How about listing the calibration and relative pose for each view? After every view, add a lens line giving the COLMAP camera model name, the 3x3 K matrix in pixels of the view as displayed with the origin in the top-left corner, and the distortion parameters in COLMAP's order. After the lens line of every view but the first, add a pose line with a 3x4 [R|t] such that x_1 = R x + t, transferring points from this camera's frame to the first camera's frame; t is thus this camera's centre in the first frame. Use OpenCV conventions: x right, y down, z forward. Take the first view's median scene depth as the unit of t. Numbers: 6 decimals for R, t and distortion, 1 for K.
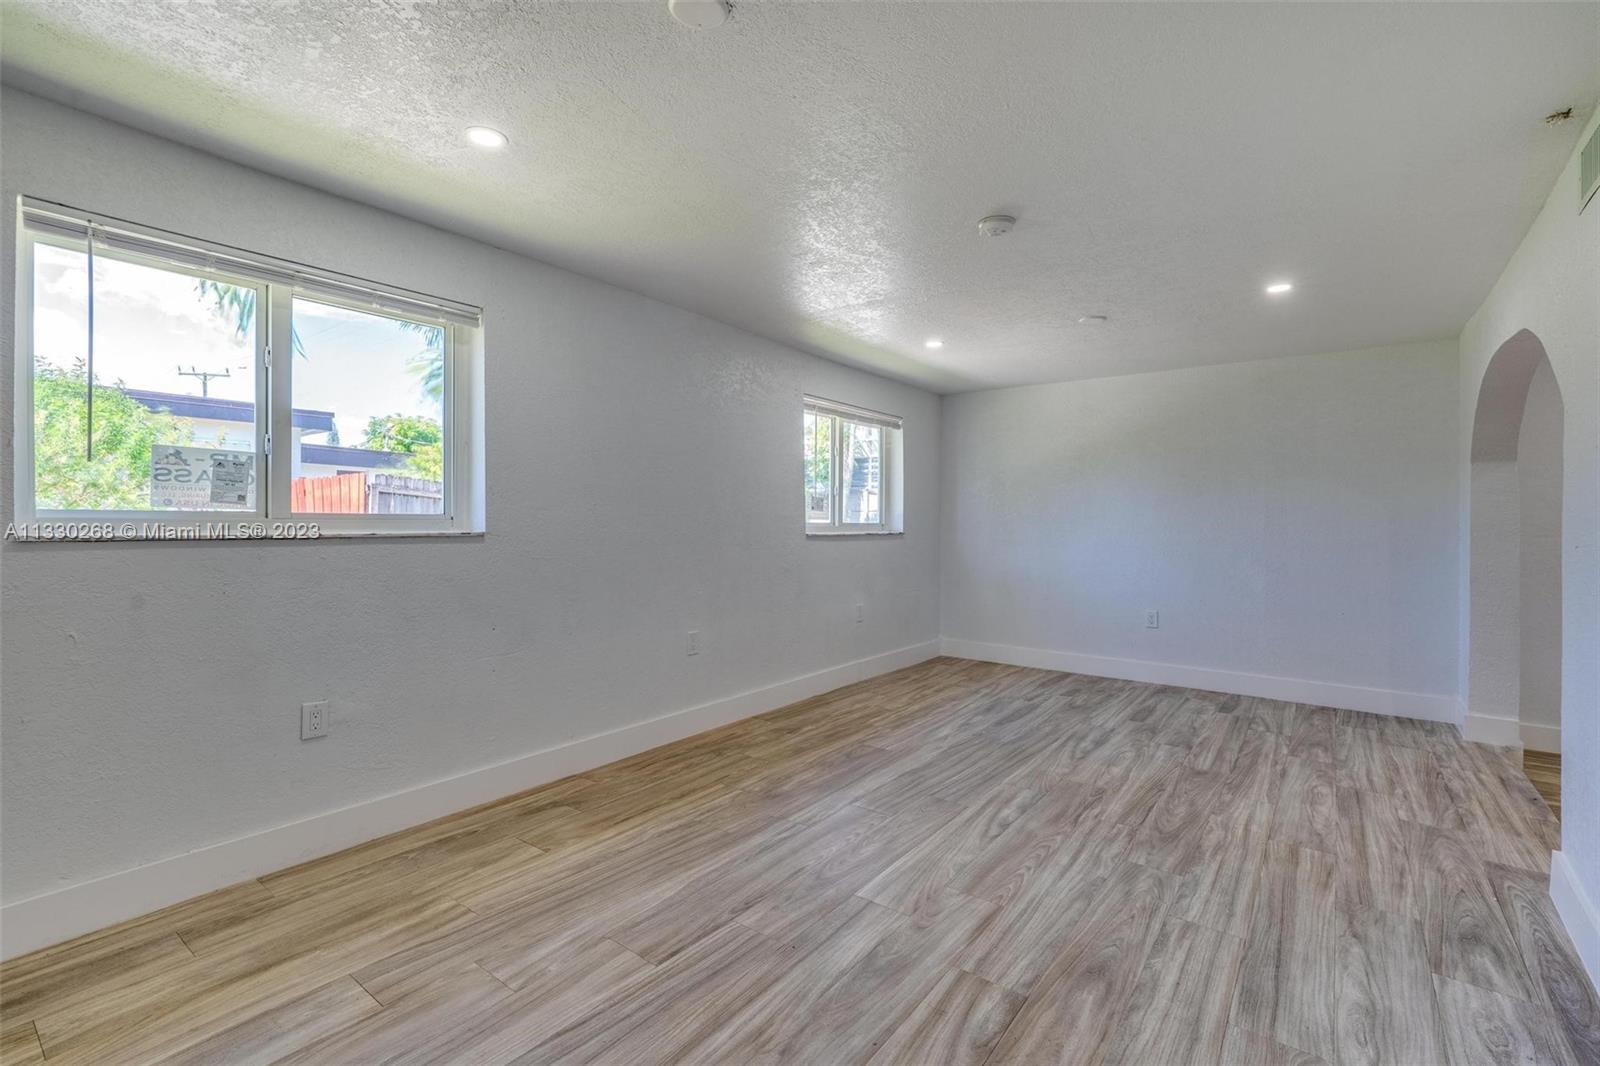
lens RADIAL K [[722.1, 0, 813.8], [0, 722.1, 522.6], [0, 0, 1]] dist [-0.004469, 0.002134]
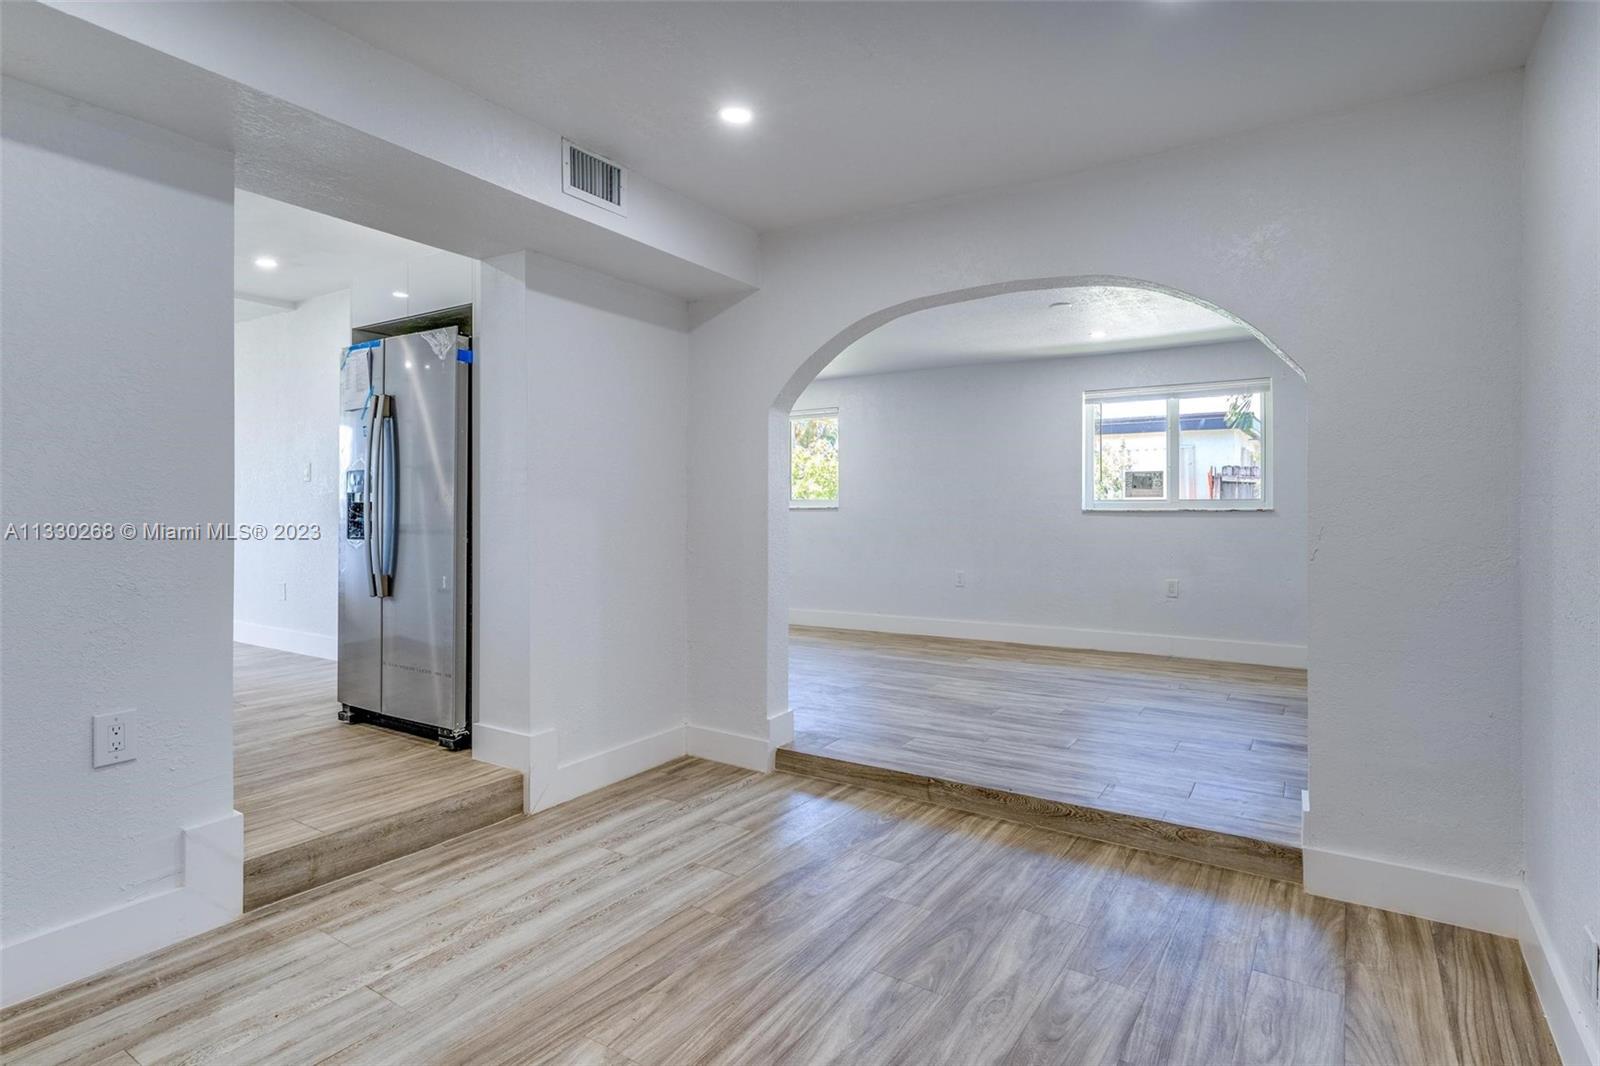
lens RADIAL K [[855.8, 0, 794.7], [0, 855.8, 522.8], [0, 0, 1]] dist [-0.000073, -0.000218]
pose [[0.064745, 0.005659, -0.997886, 2.241355], [0.001004, 0.999983, 0.005736, 0.047152], [0.997901, -0.001374, 0.064738, 0.721617]]
